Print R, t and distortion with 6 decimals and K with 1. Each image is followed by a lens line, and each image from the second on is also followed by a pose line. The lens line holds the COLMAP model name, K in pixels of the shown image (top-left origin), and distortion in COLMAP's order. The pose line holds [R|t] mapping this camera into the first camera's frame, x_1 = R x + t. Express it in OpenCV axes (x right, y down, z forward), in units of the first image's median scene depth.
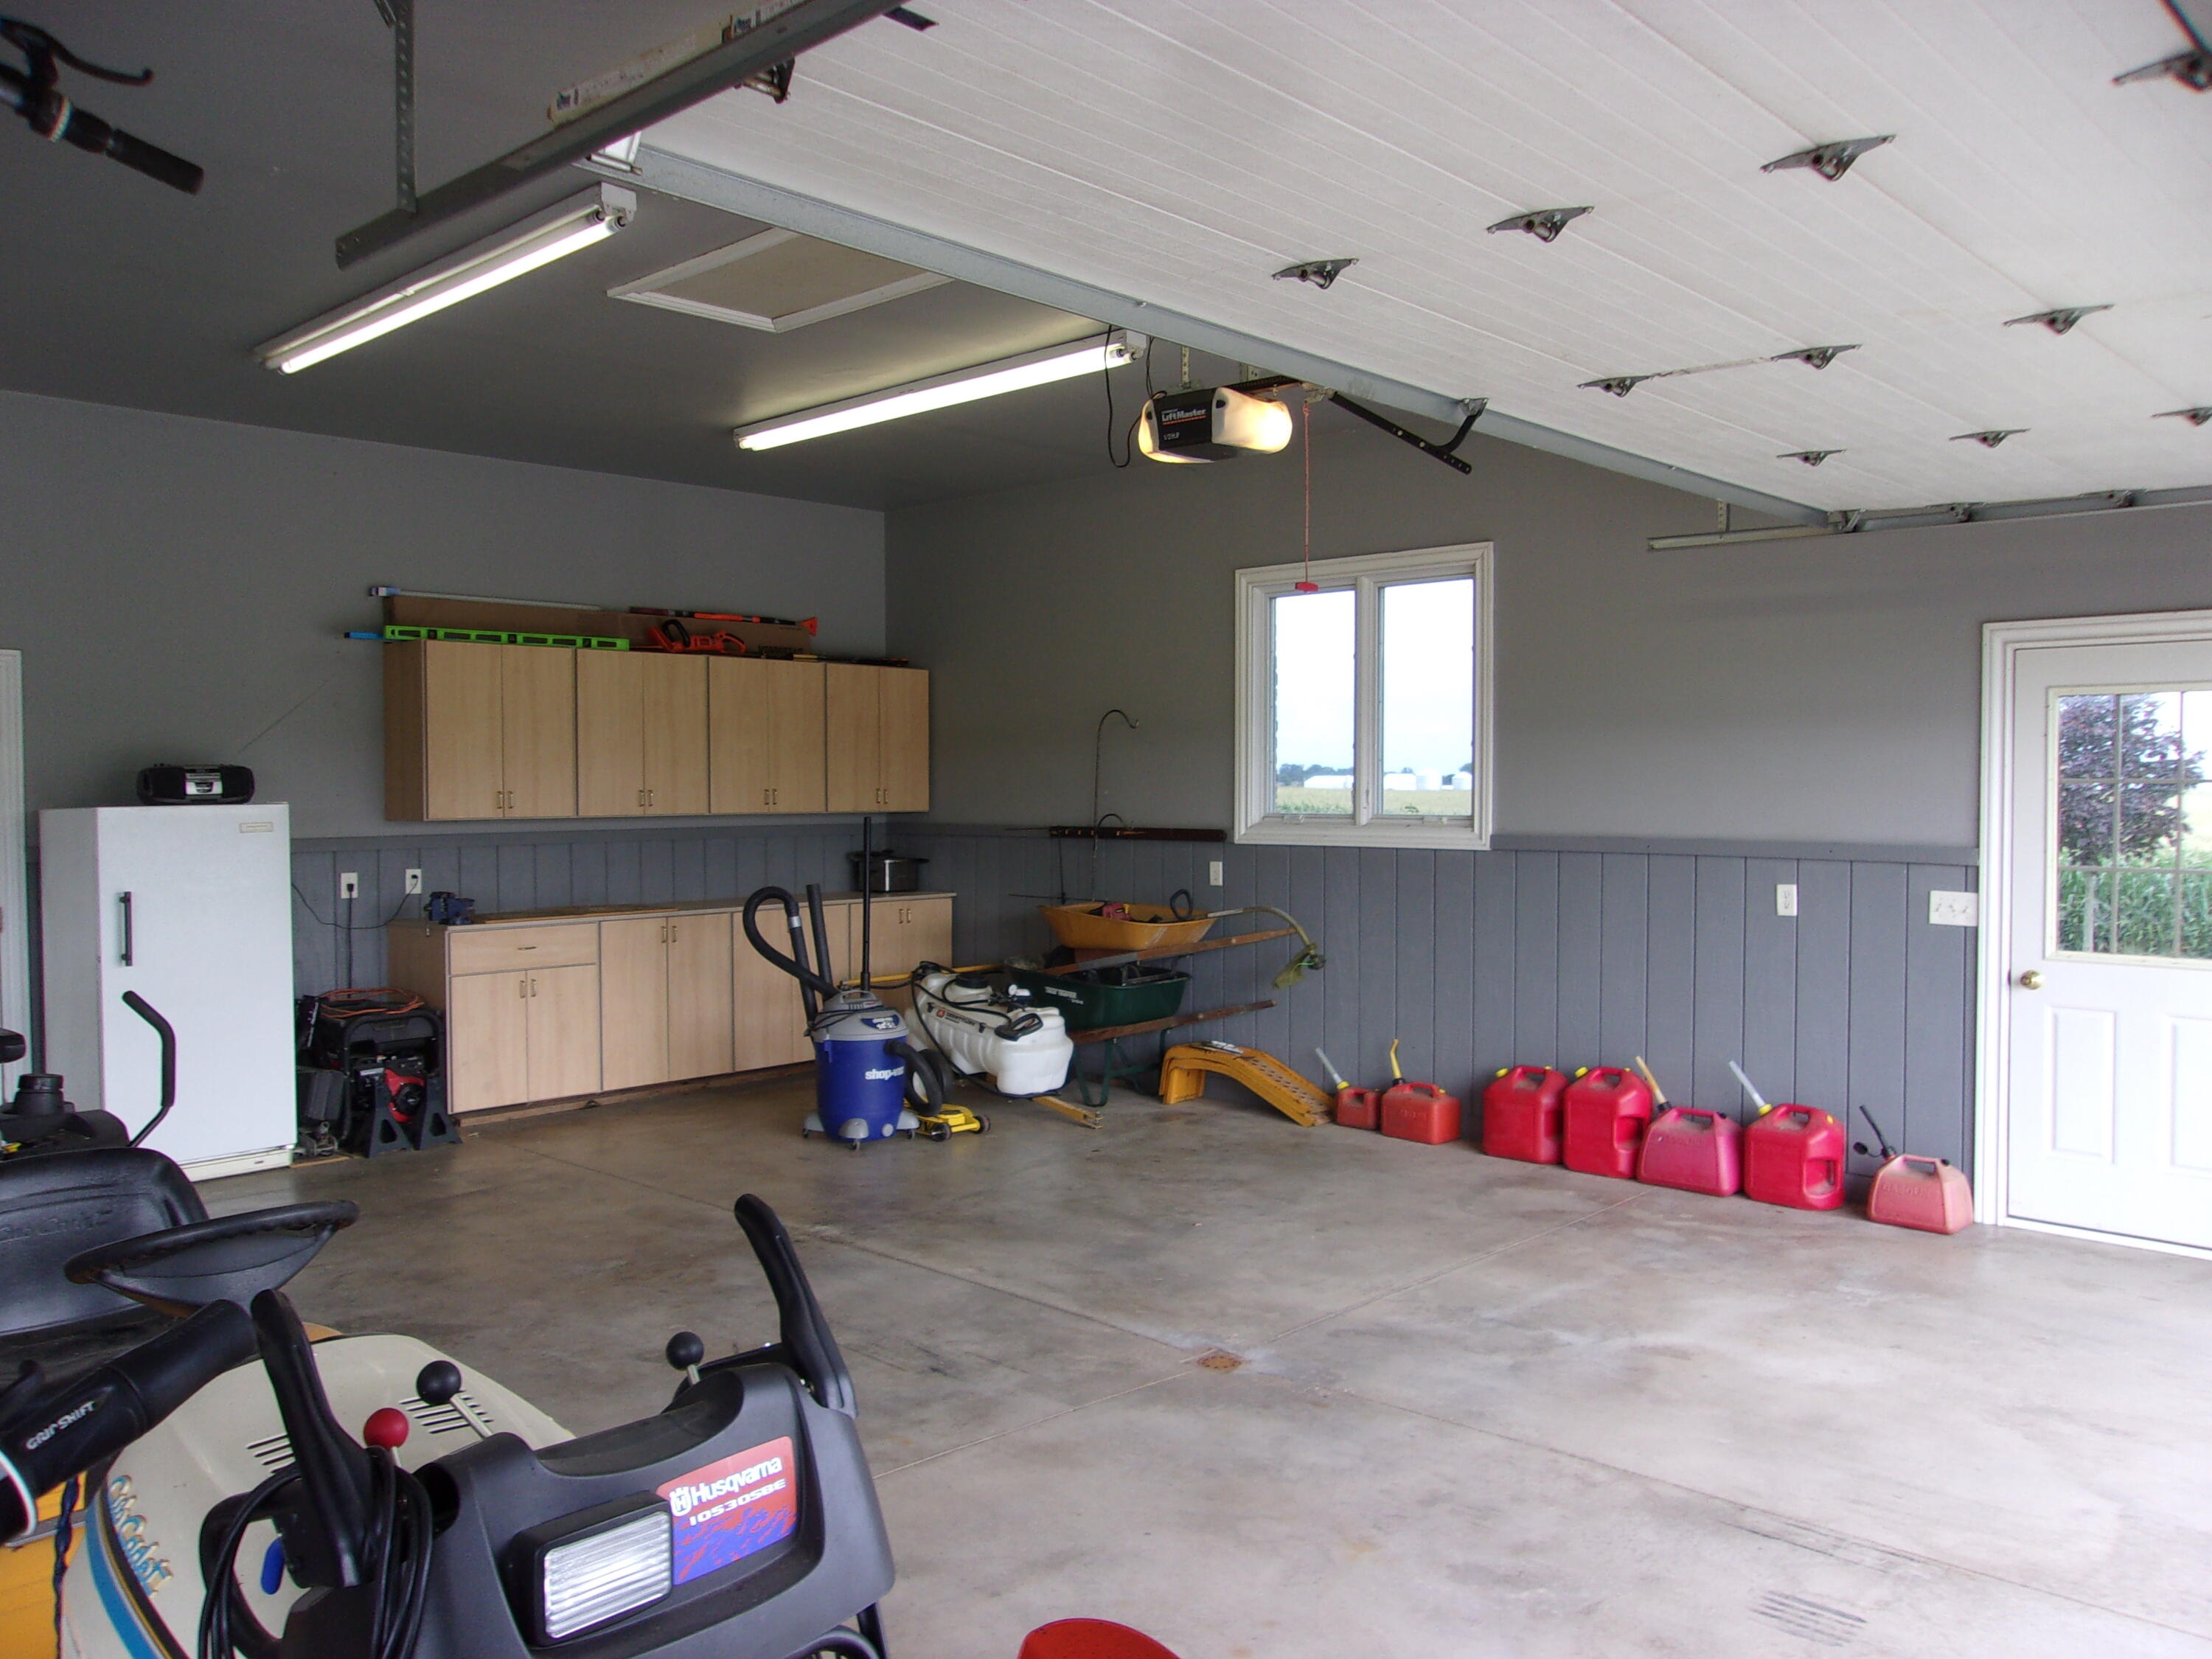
lens RADIAL K [[1741.4, 0, 1088.3], [0, 1741.4, 827.4], [0, 0, 1]] dist [-0.018455, 0.036958]
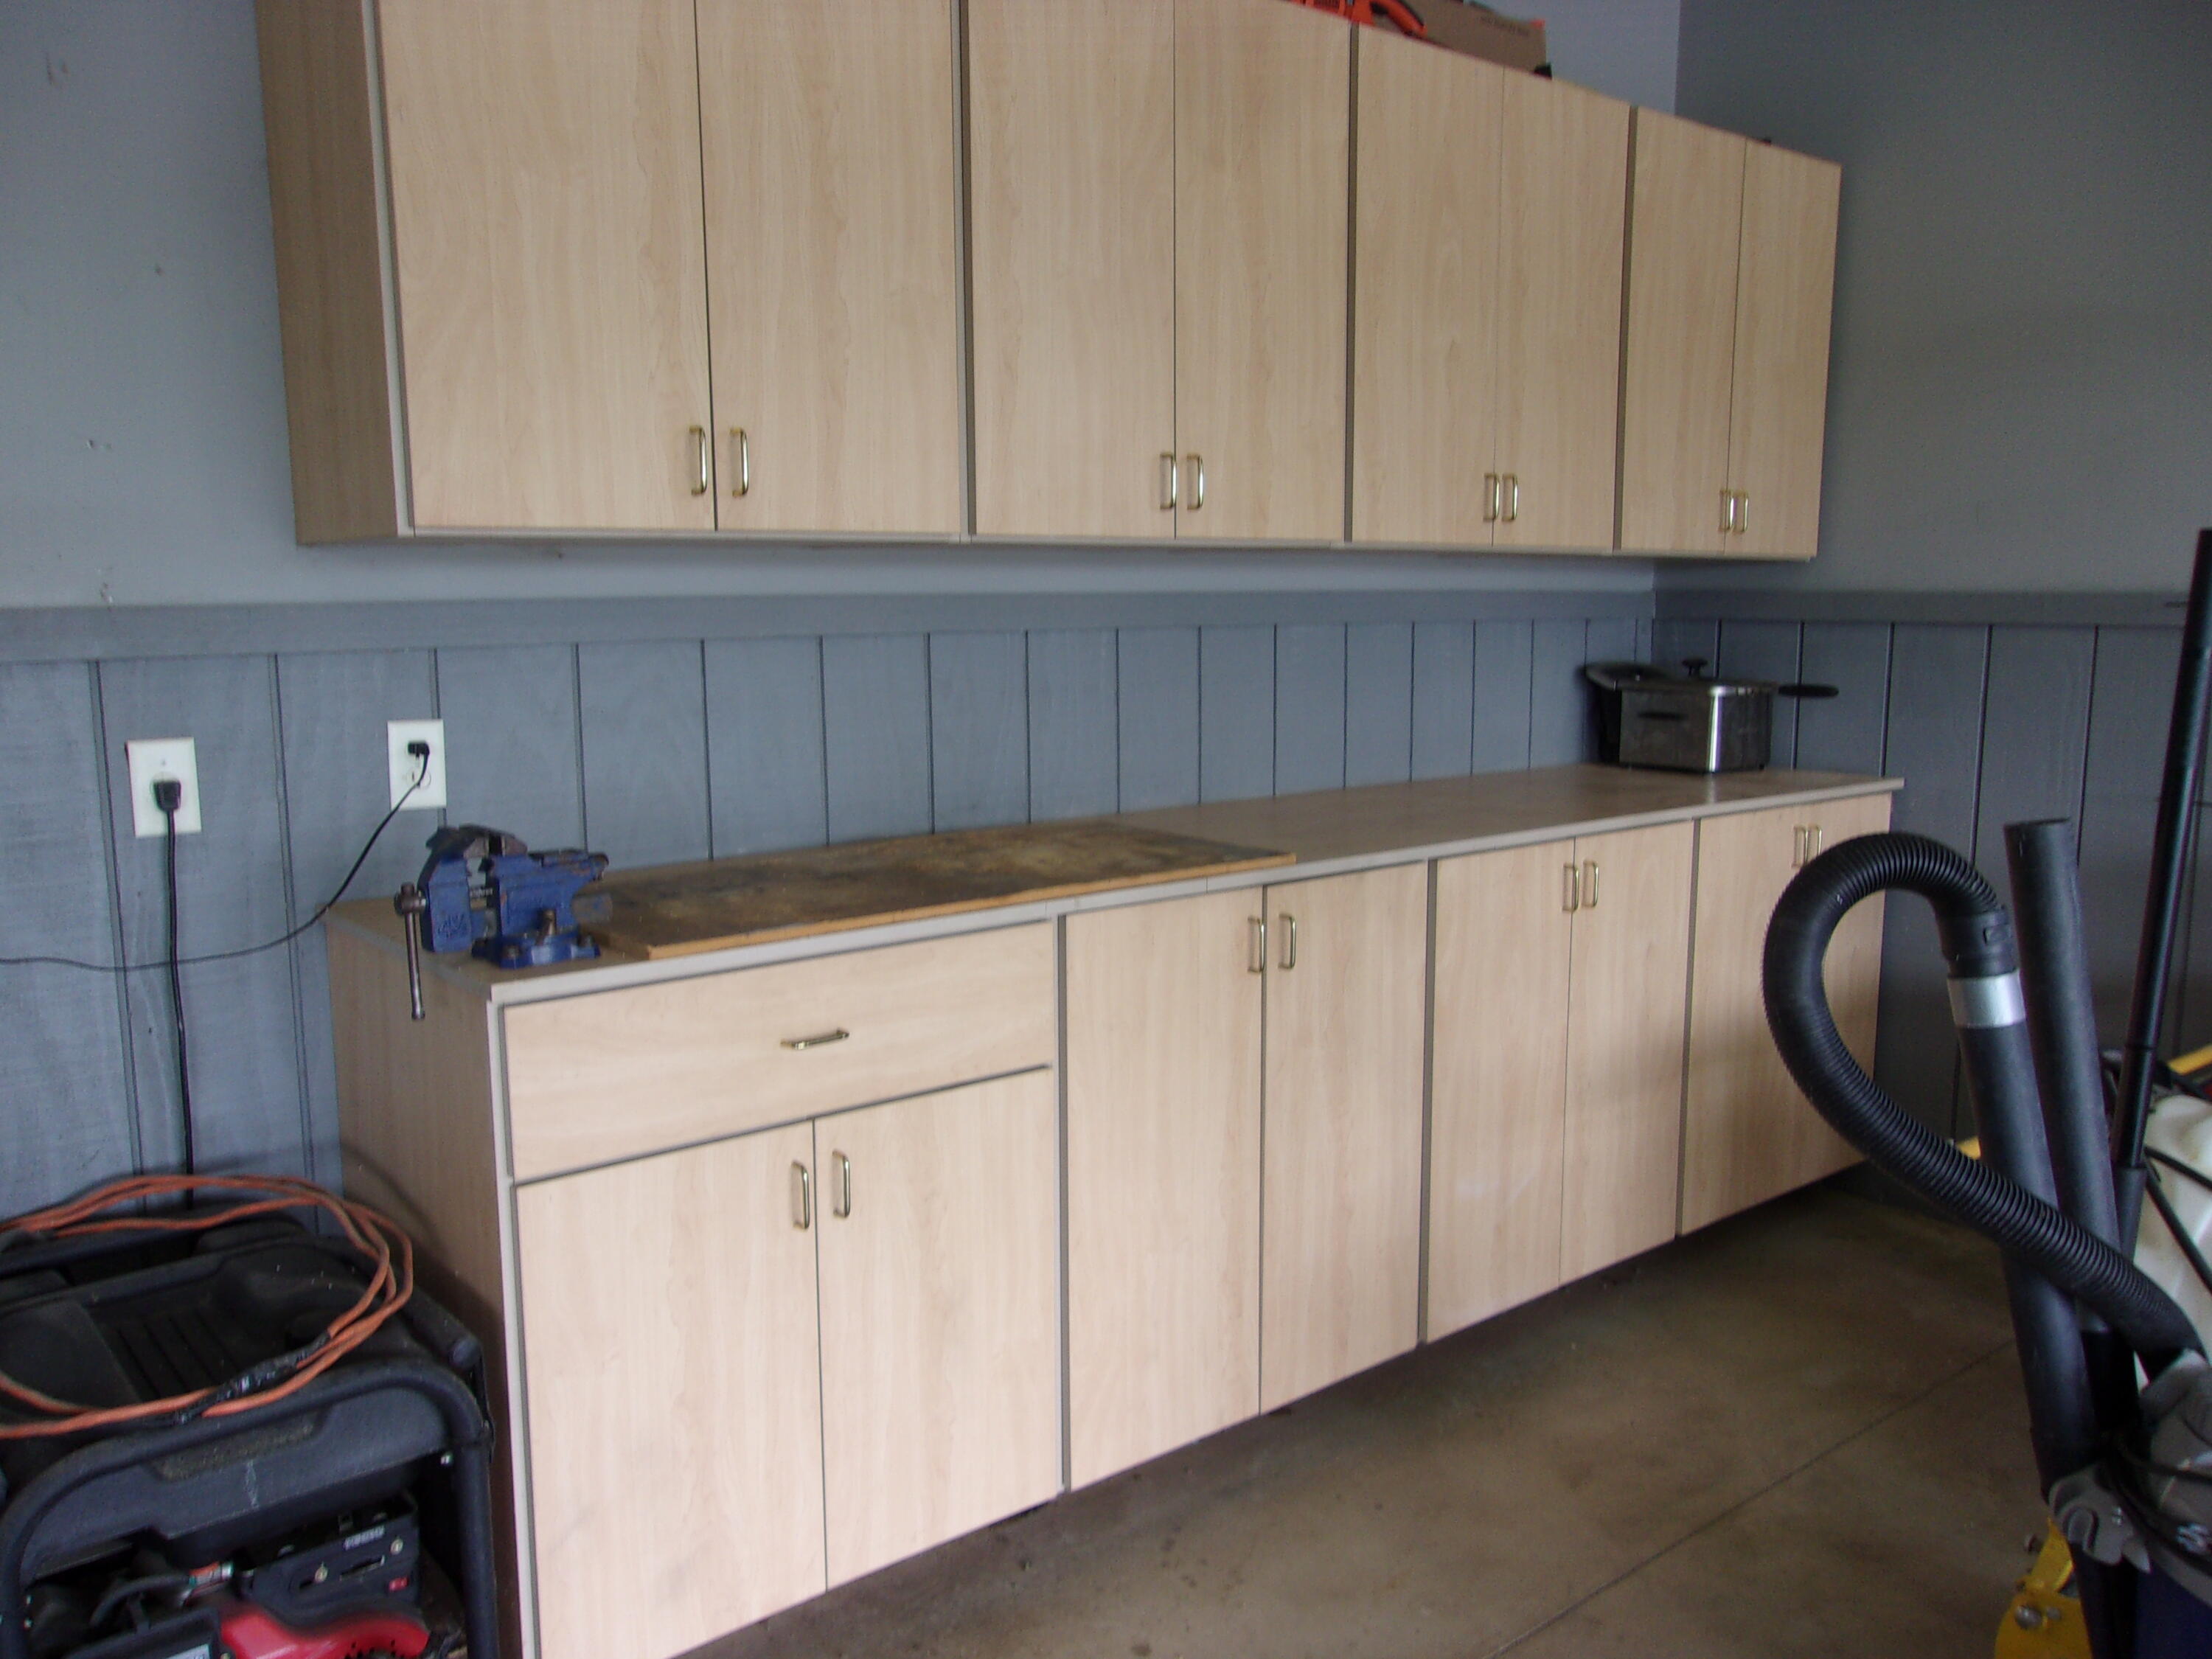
lens RADIAL K [[1741.4, 0, 1117.4], [0, 1741.4, 831.0], [0, 0, 1]] dist [-0.018455, 0.036958]
pose [[0.994643, 0.013246, -0.102513, -0.244491], [-0.001866, 0.993895, 0.110317, 0.010013], [0.103348, -0.109535, 0.988596, 0.730053]]
